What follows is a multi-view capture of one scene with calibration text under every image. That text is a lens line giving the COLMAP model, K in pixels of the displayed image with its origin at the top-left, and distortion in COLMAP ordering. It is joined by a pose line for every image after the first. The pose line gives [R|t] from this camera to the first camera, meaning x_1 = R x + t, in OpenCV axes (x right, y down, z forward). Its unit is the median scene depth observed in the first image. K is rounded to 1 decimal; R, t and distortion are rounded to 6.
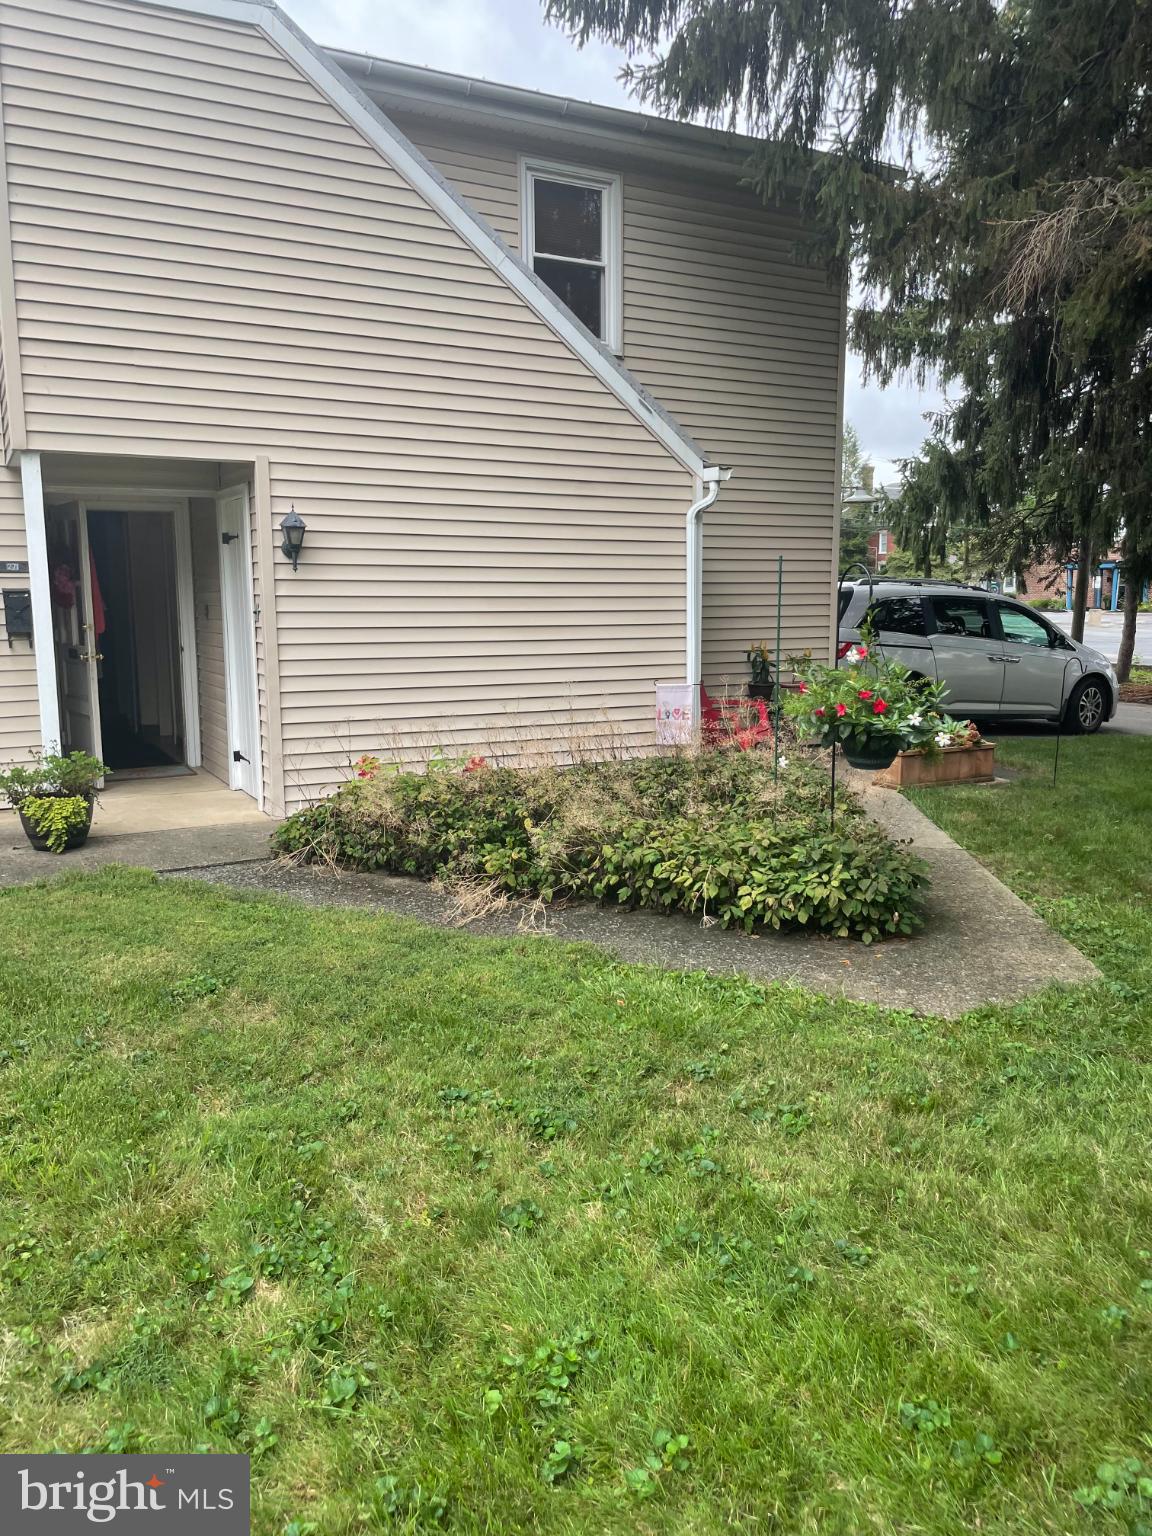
lens RADIAL K [[1170.3, 0, 579.4], [0, 1170.3, 766.4], [0, 0, 1]] dist [0.079988, -0.104739]
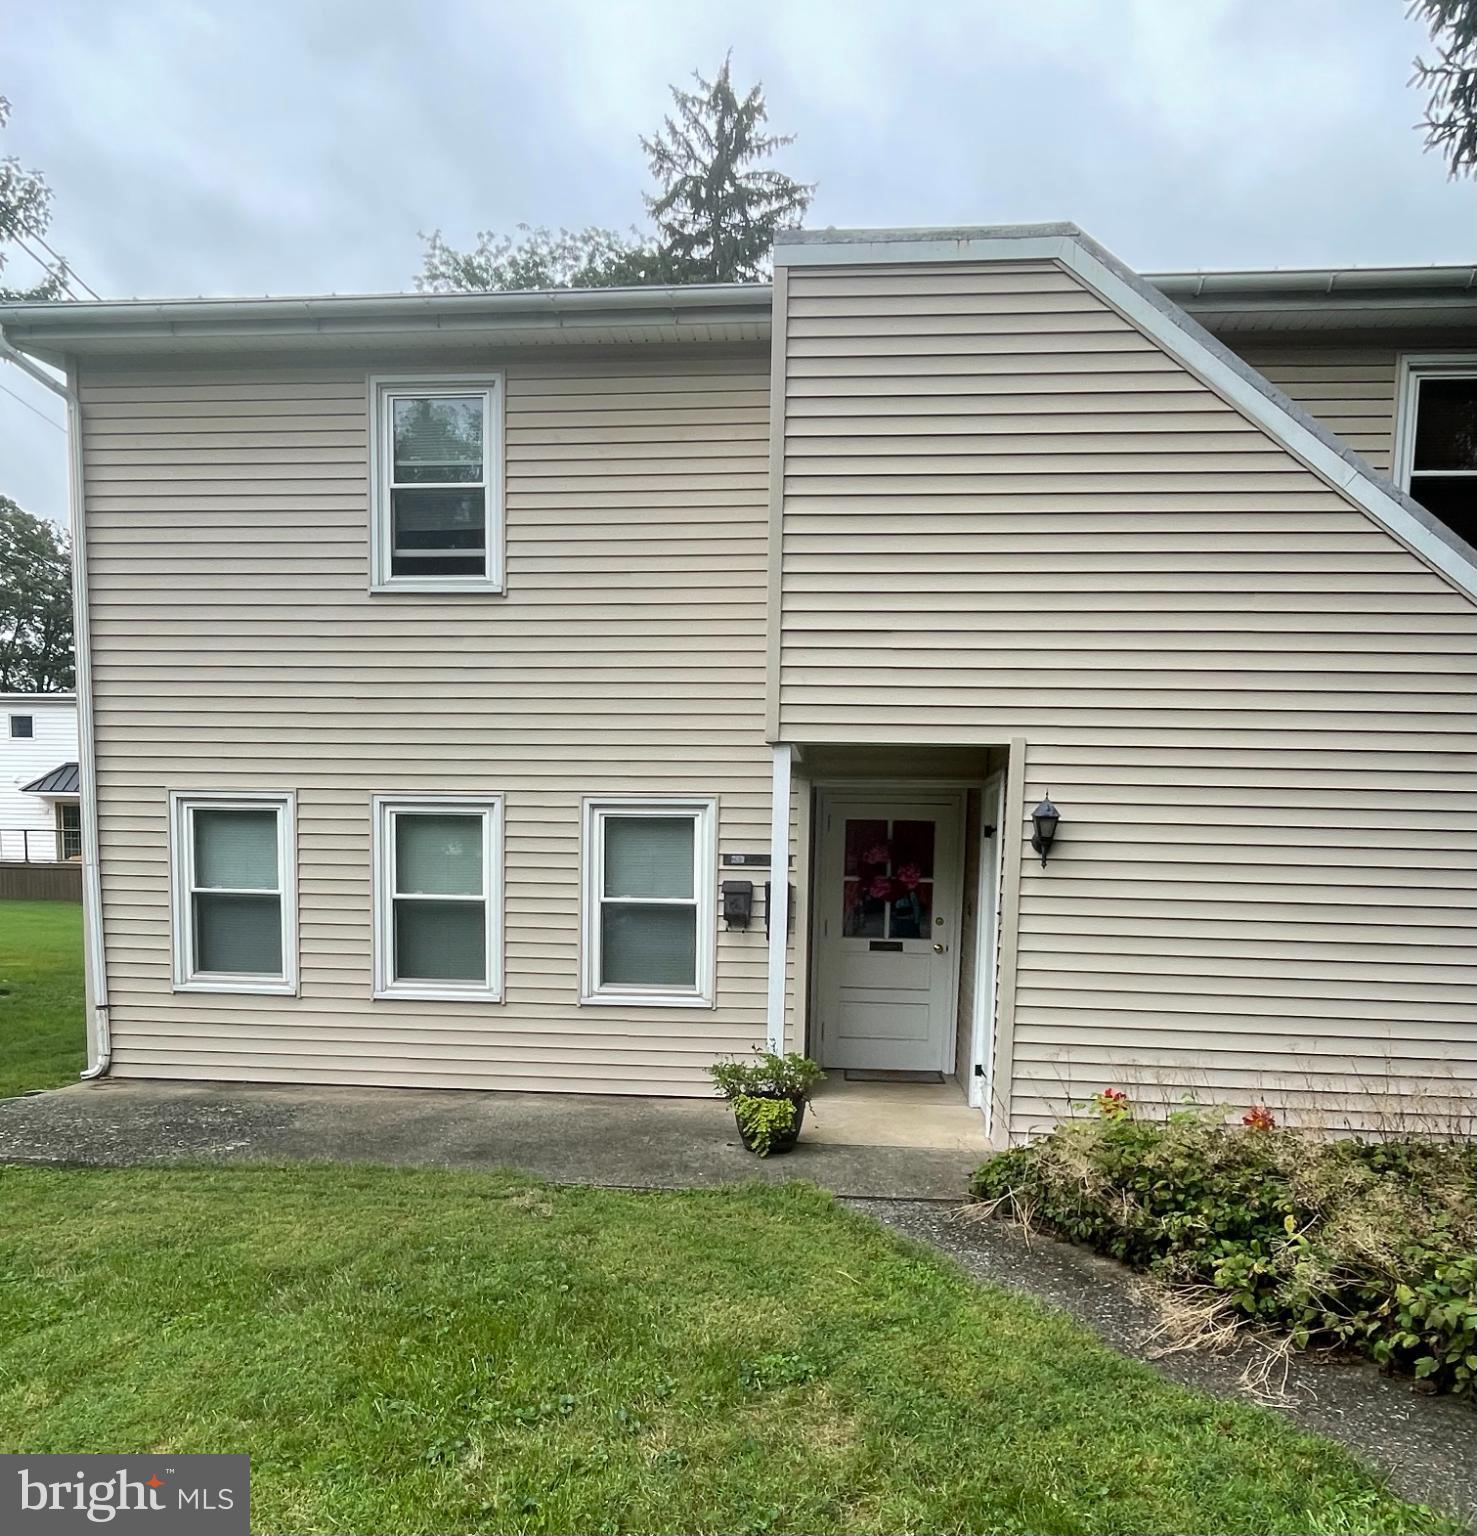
lens RADIAL K [[1117.3, 0, 780.4], [0, 1117.3, 989.0], [0, 0, 1]] dist [0.000147, 0.001815]
pose [[0.836530, 0.075294, -0.542724, 0.052925], [-0.106846, 0.993914, -0.026799, -0.039448], [0.537403, 0.080406, 0.839484, 0.243209]]
